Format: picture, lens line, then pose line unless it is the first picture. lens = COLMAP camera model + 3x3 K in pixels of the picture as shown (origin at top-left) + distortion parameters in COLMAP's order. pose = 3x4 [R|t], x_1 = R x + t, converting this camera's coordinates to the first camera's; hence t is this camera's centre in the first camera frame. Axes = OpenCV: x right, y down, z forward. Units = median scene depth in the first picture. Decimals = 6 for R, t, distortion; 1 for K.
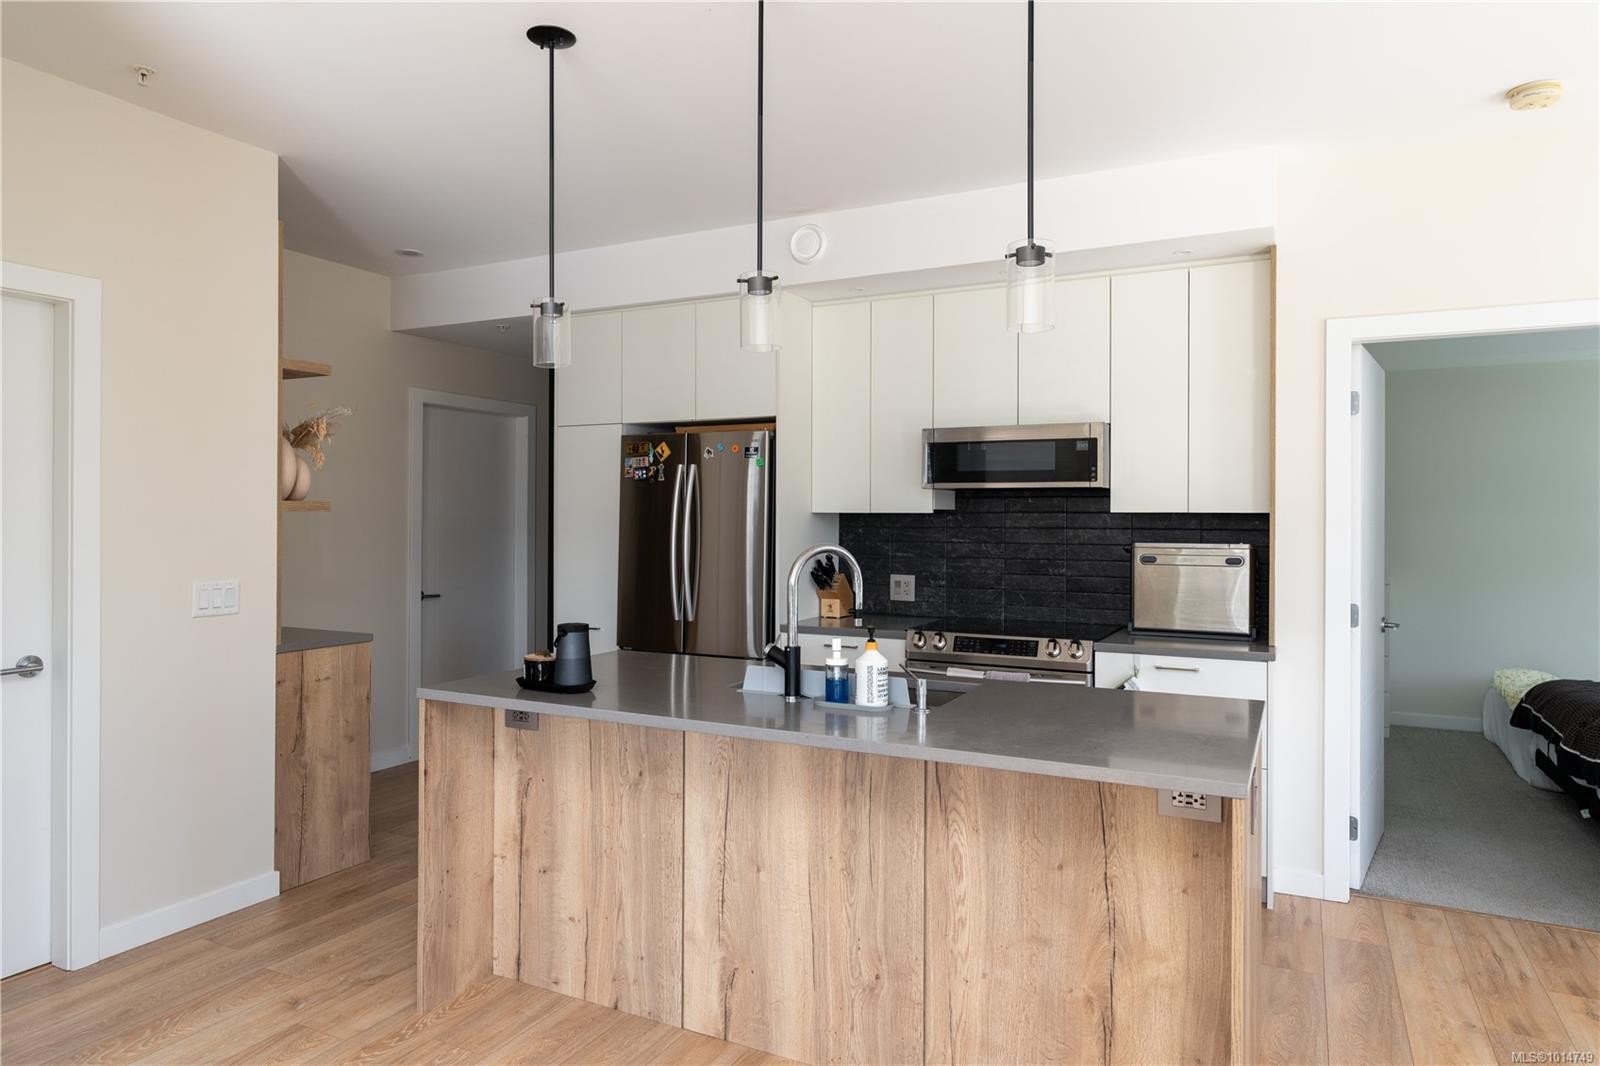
lens RADIAL K [[988.8, 0, 795.8], [0, 988.8, 517.0], [0, 0, 1]] dist [0.001212, 0.002010]
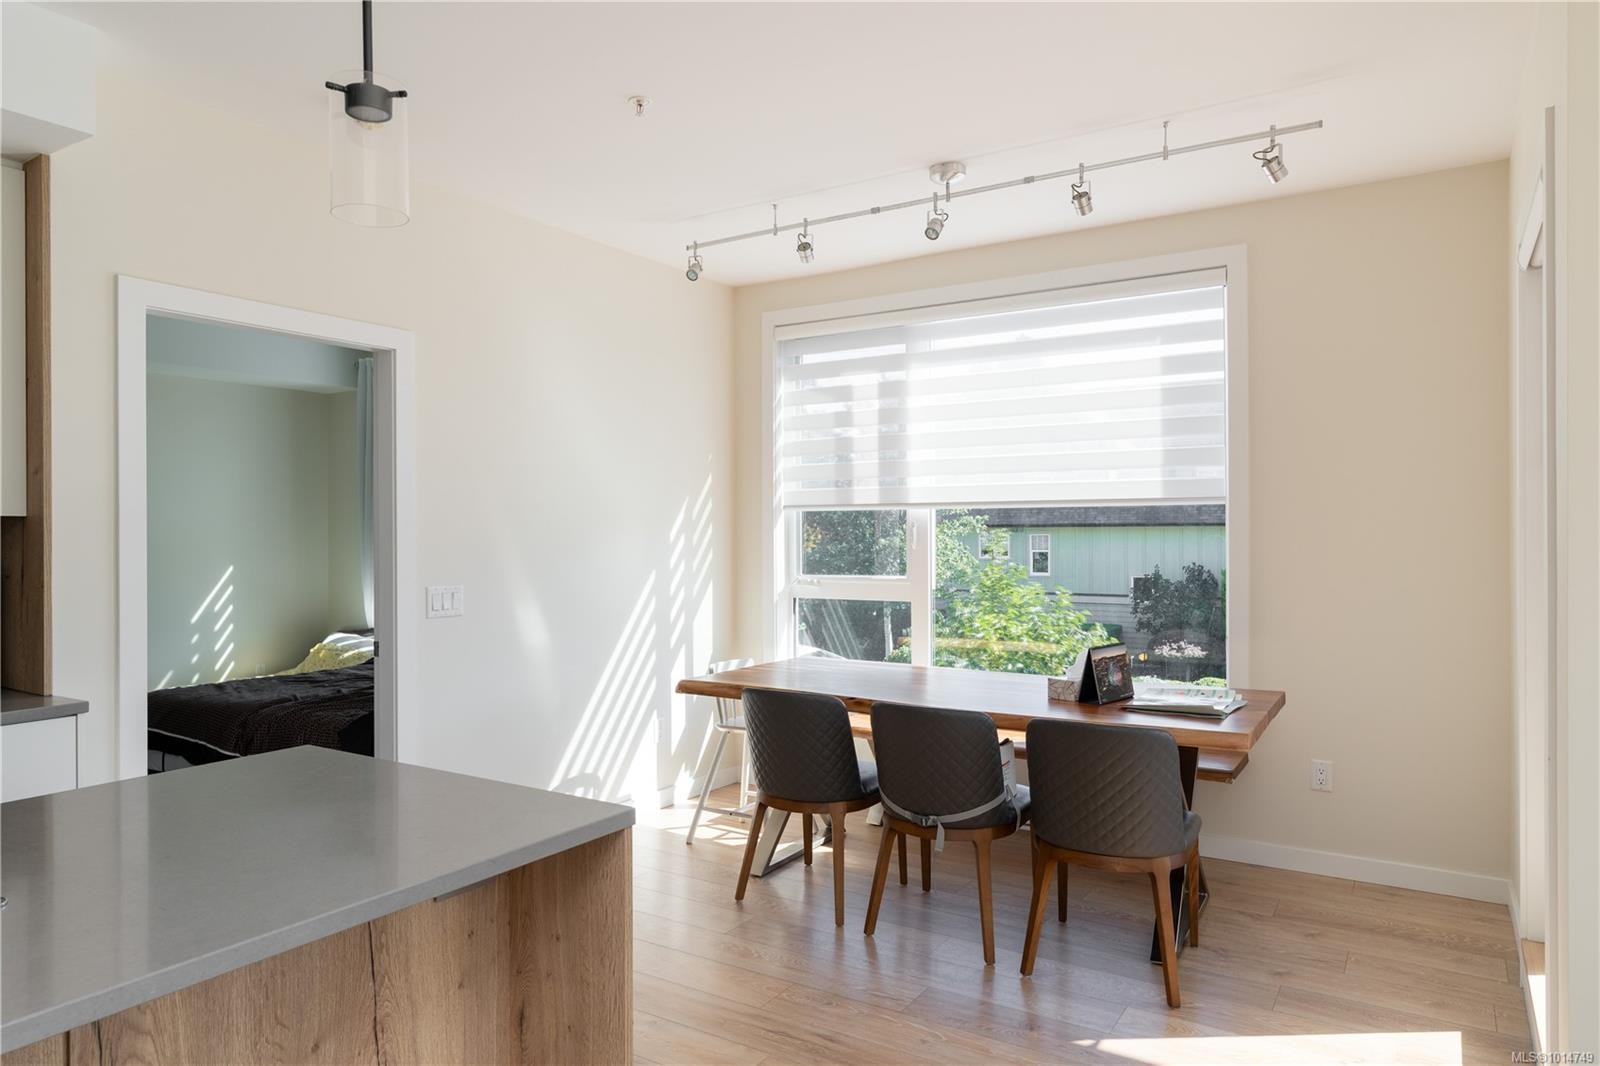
lens RADIAL K [[1016.8, 0, 790.5], [0, 1016.8, 532.6], [0, 0, 1]] dist [-0.004951, 0.002841]
pose [[0.095830, -0.004344, 0.995388, -0.279029], [0.003486, 0.999986, 0.004029, 0.009441], [-0.995392, 0.003084, 0.095844, 0.471530]]
